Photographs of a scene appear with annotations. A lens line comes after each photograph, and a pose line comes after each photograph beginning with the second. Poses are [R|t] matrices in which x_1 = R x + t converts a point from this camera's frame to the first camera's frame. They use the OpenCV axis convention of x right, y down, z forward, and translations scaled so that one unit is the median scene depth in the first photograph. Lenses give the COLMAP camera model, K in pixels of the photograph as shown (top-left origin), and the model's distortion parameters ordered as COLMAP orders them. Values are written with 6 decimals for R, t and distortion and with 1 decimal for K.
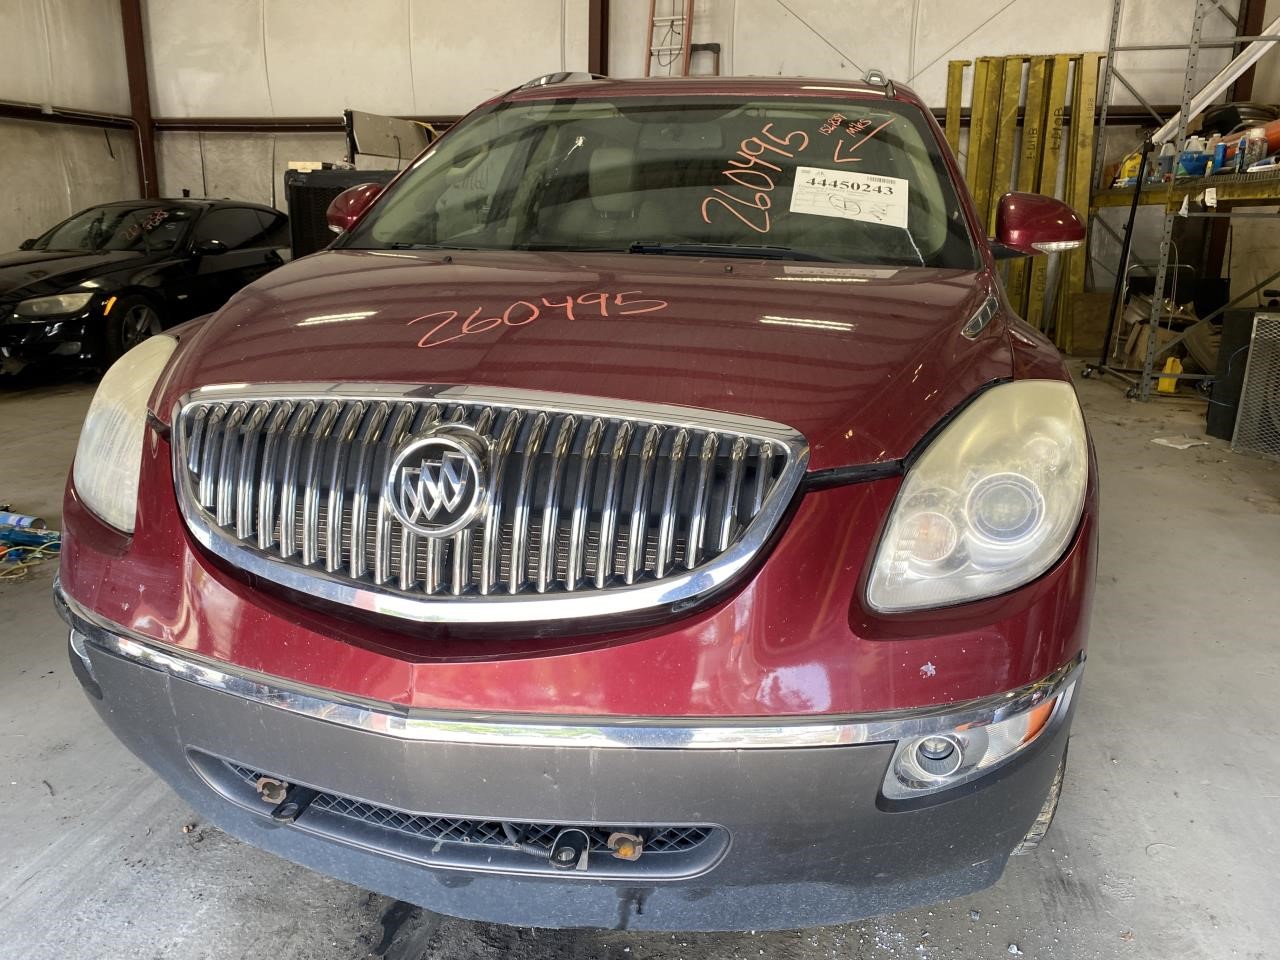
lens RADIAL K [[972.5, 0, 640.0], [0, 972.5, 480.0], [0, 0, 1]] dist [0.010706, -0.002497]
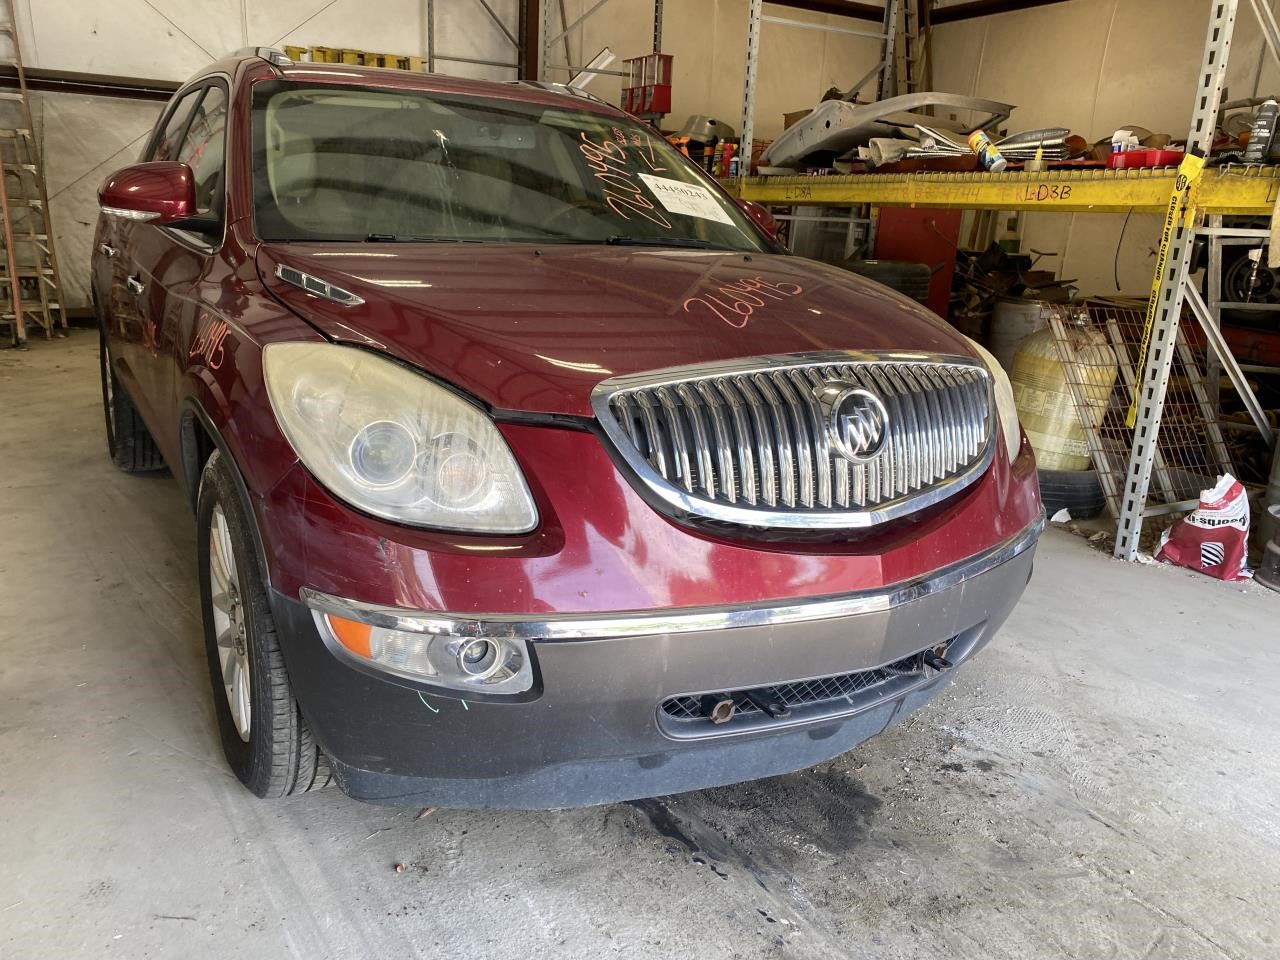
lens RADIAL K [[971.0, 0, 635.8], [0, 971.0, 493.4], [0, 0, 1]] dist [0.001091, -0.006493]
pose [[0.710840, -0.176239, 0.680916, -1.226948], [0.153755, 0.983621, 0.094075, -0.068804], [-0.686342, 0.037821, 0.726295, 0.218389]]
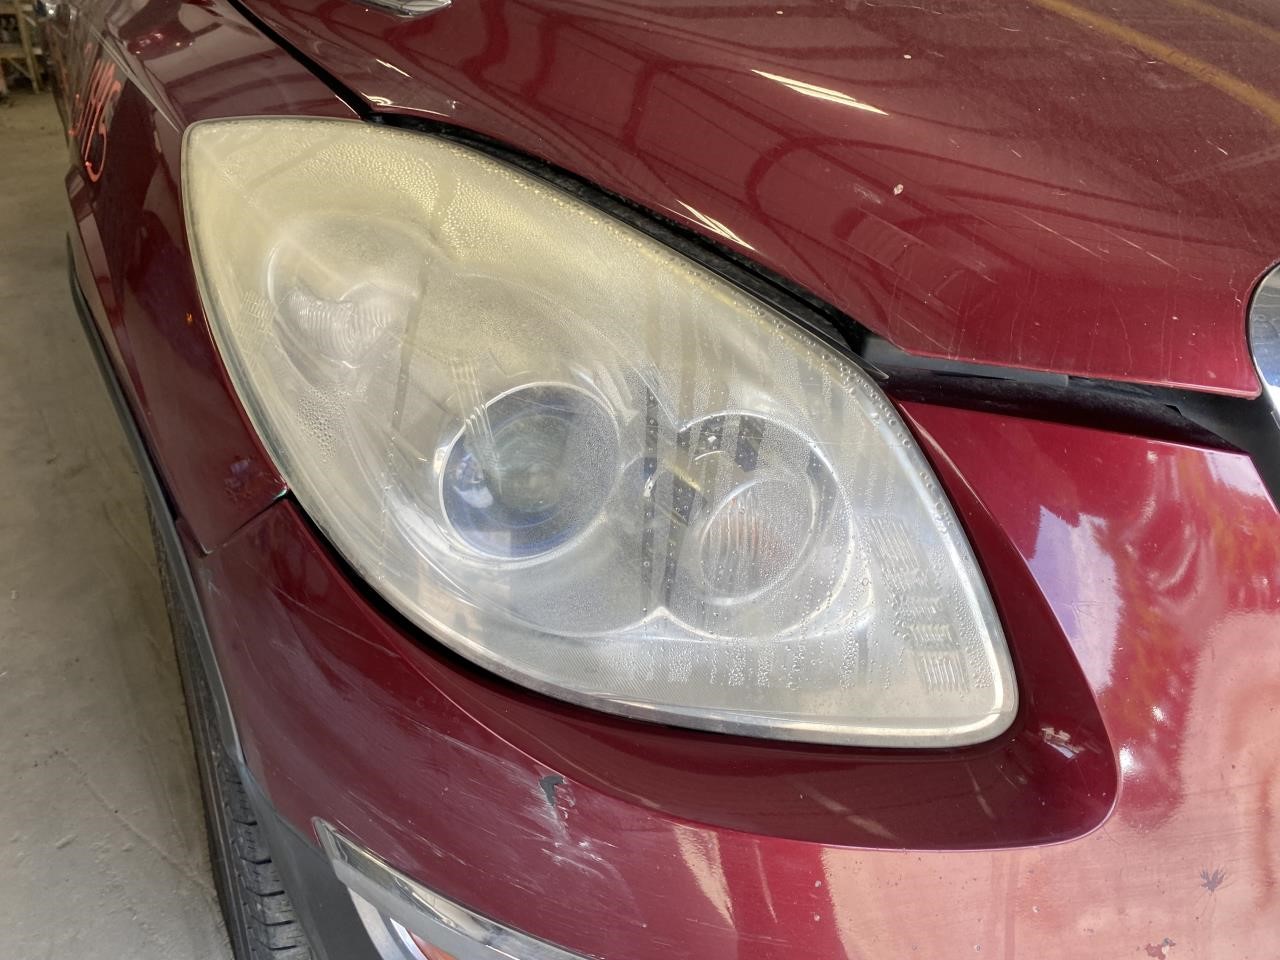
lens RADIAL K [[973.1, 0, 594.5], [0, 973.1, 480.4], [0, 0, 1]] dist [0.005709, -0.032076]
pose [[0.765866, -0.300862, 0.568271, -0.859227], [0.148048, 0.942544, 0.299488, -0.160294], [-0.625725, -0.145236, 0.766404, 0.927250]]
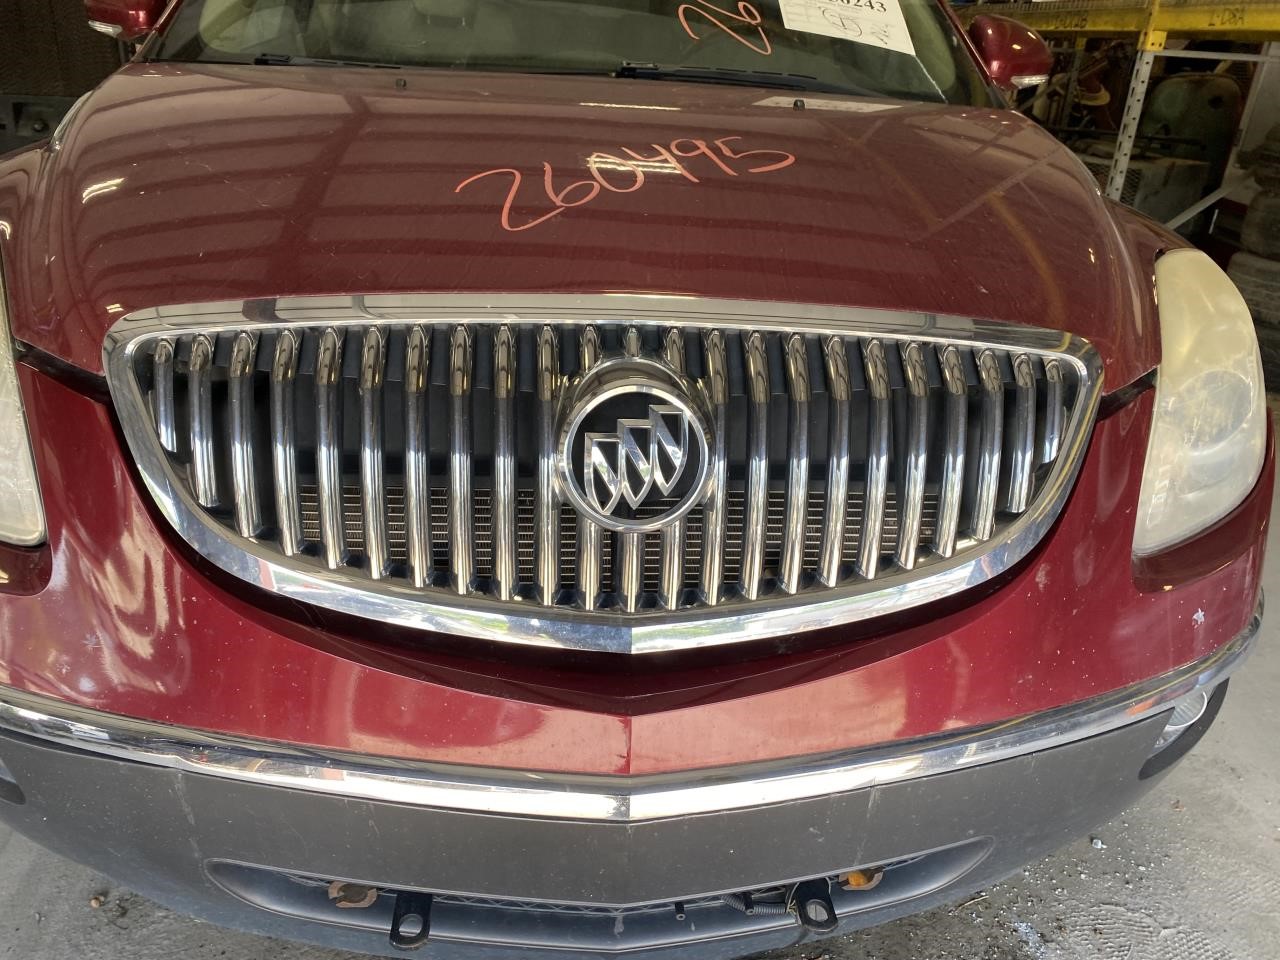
lens RADIAL K [[981.6, 0, 647.3], [0, 981.6, 484.9], [0, 0, 1]] dist [-0.003240, -0.002797]
pose [[0.949970, -0.098791, 0.296307, -0.365580], [0.046024, 0.982581, 0.180044, -0.086246], [-0.308933, -0.157399, 0.937969, 0.331420]]
